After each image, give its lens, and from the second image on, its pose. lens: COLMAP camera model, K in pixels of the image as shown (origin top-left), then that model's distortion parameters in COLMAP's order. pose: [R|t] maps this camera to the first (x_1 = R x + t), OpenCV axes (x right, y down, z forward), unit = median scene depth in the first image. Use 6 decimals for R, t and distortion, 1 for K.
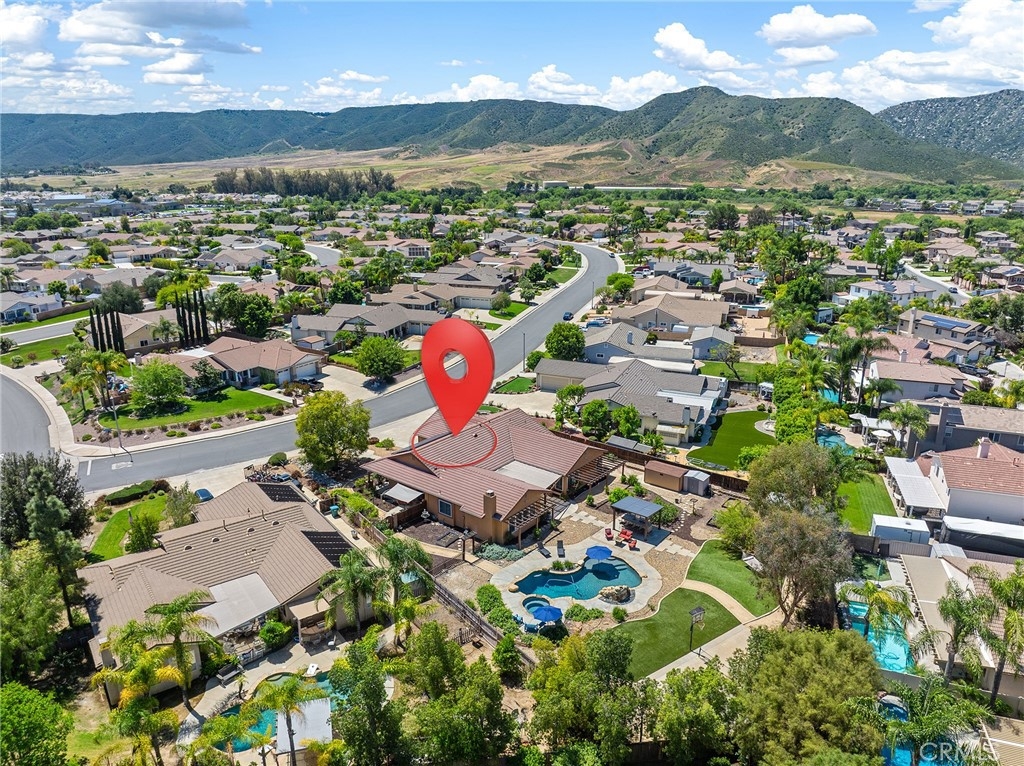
lens RADIAL K [[726.5, 0, 513.9], [0, 726.5, 368.2], [0, 0, 1]] dist [-0.040295, 0.009193]
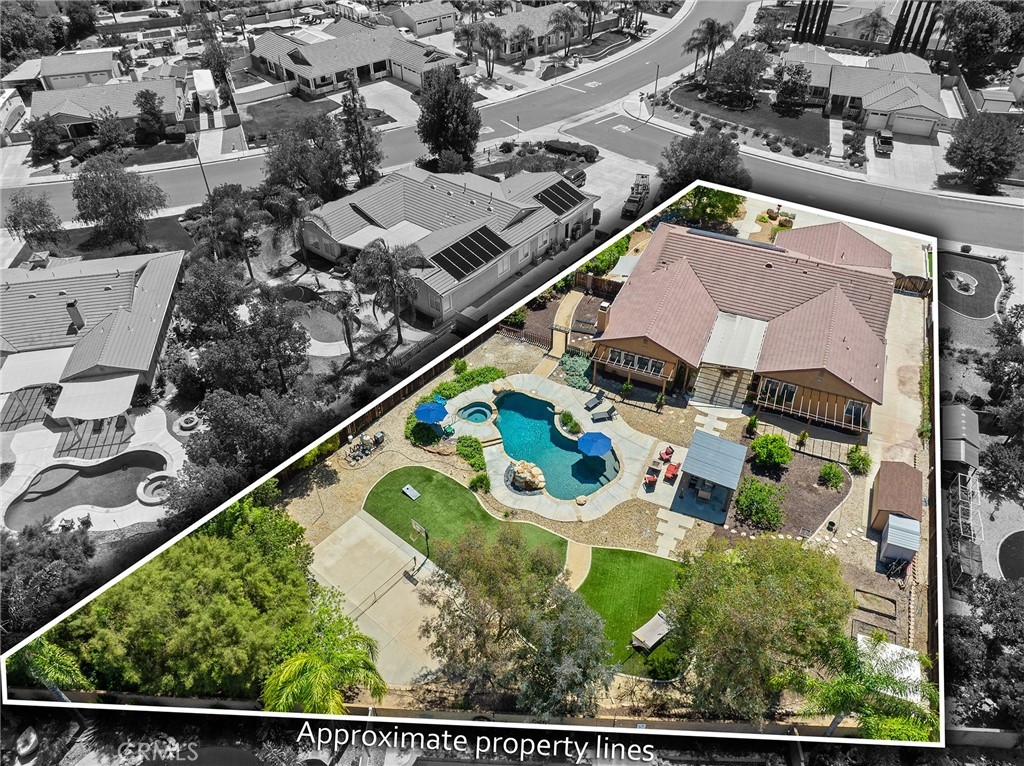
lens RADIAL K [[726.5, 0, 513.9], [0, 726.5, 368.2], [0, 0, 1]] dist [-0.040295, 0.009193]
pose [[0.256935, 0.622728, -0.739049, 0.097143], [-0.261434, 0.780996, 0.567184, -0.034608], [0.930396, 0.047483, 0.363468, 0.102293]]
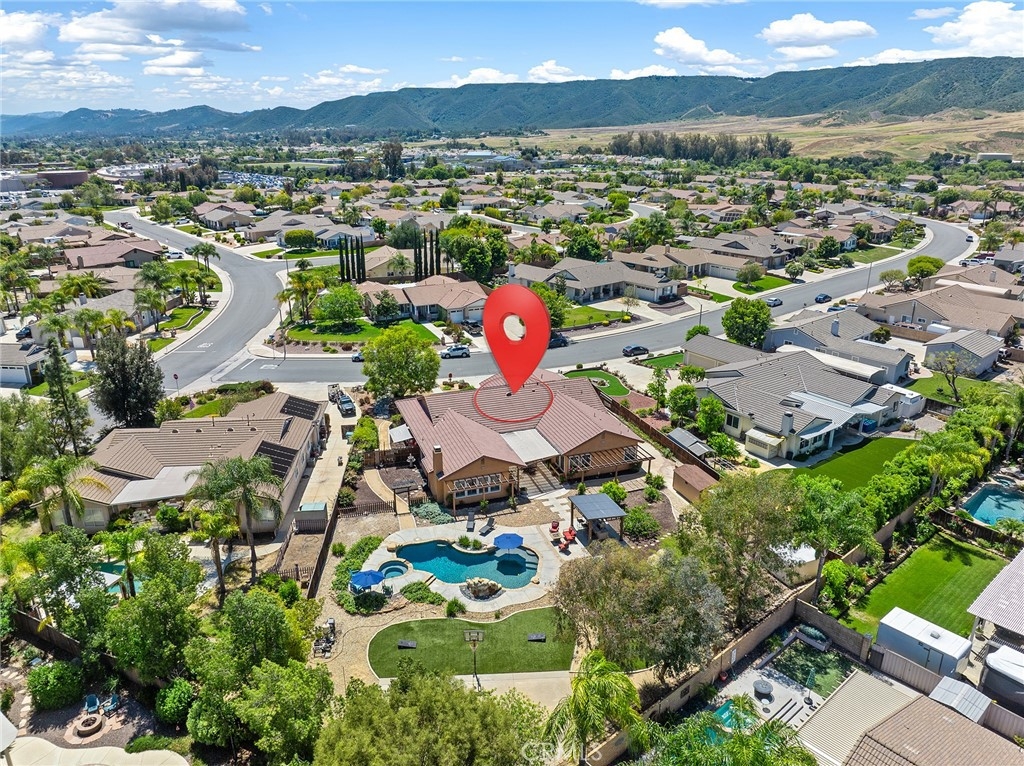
lens RADIAL K [[726.5, 0, 513.9], [0, 726.5, 368.2], [0, 0, 1]] dist [-0.040295, 0.009193]
pose [[0.851232, 0.165696, -0.497945, 0.083285], [-0.144698, 0.986172, 0.080797, -0.003343], [0.504447, 0.003275, 0.863436, 0.040139]]
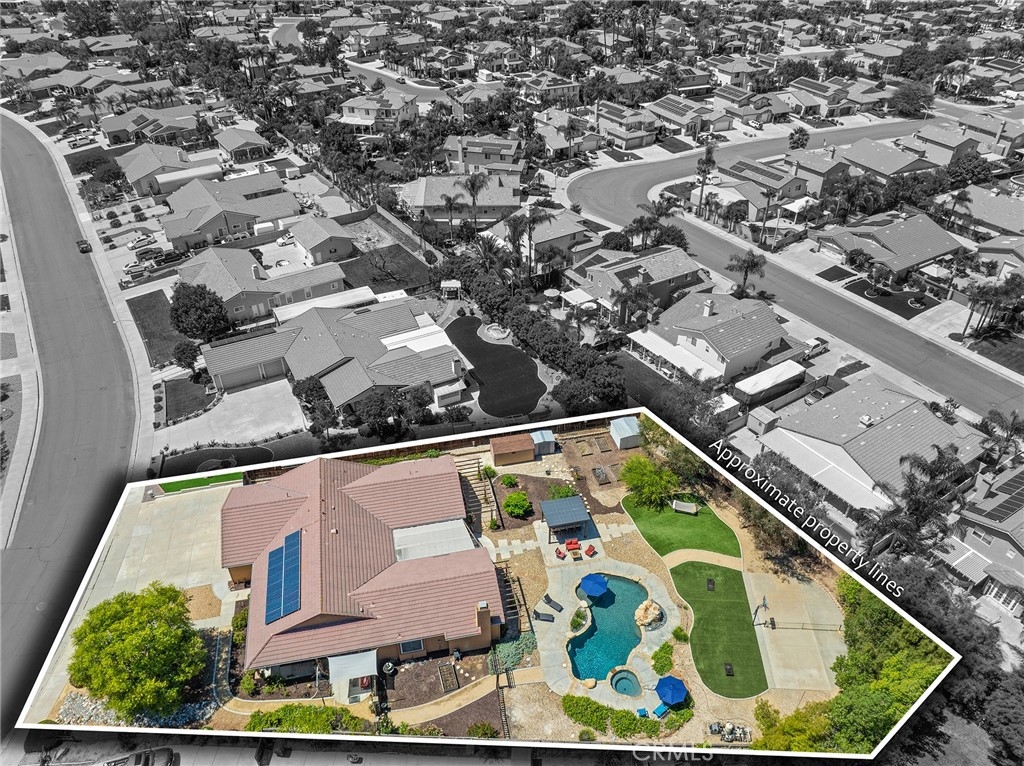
lens RADIAL K [[726.5, 0, 513.9], [0, 726.5, 368.2], [0, 0, 1]] dist [-0.040295, 0.009193]
pose [[0.629232, -0.446080, 0.636459, -0.070139], [0.218299, 0.887365, 0.406115, -0.067318], [-0.745931, -0.116602, 0.655737, 0.076105]]
